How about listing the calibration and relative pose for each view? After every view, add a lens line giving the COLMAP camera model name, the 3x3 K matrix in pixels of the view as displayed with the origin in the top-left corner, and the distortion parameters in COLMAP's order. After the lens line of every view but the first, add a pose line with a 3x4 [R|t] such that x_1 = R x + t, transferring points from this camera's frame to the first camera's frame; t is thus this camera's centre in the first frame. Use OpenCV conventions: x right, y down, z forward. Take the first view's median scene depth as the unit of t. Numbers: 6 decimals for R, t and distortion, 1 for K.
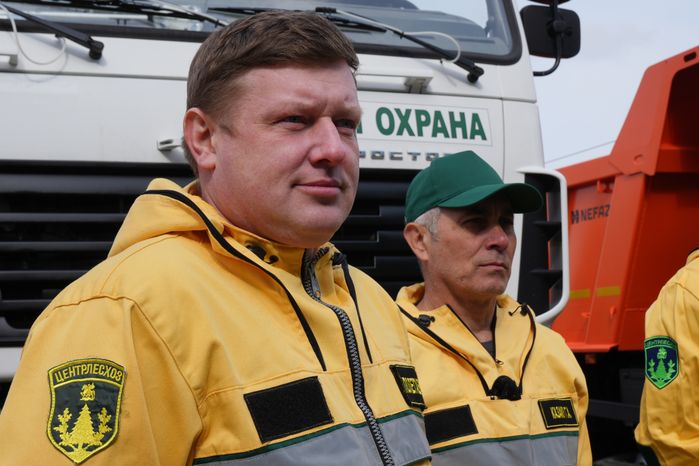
lens RADIAL K [[1086.7, 0, 349.6], [0, 1086.7, 235.2], [0, 0, 1]] dist [0.020779, 0.000000]
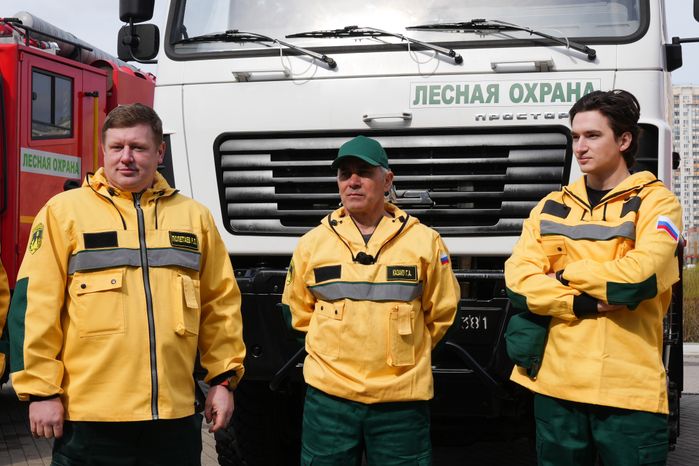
lens RADIAL K [[1308.5, 0, 349.4], [0, 1308.5, 231.5], [0, 0, 1]] dist [-0.096126, 0.000000]
pose [[0.767290, 0.029376, -0.640628, 1.001316], [0.014518, 0.997899, 0.063148, -0.034184], [0.641136, -0.057753, 0.765251, -0.499164]]
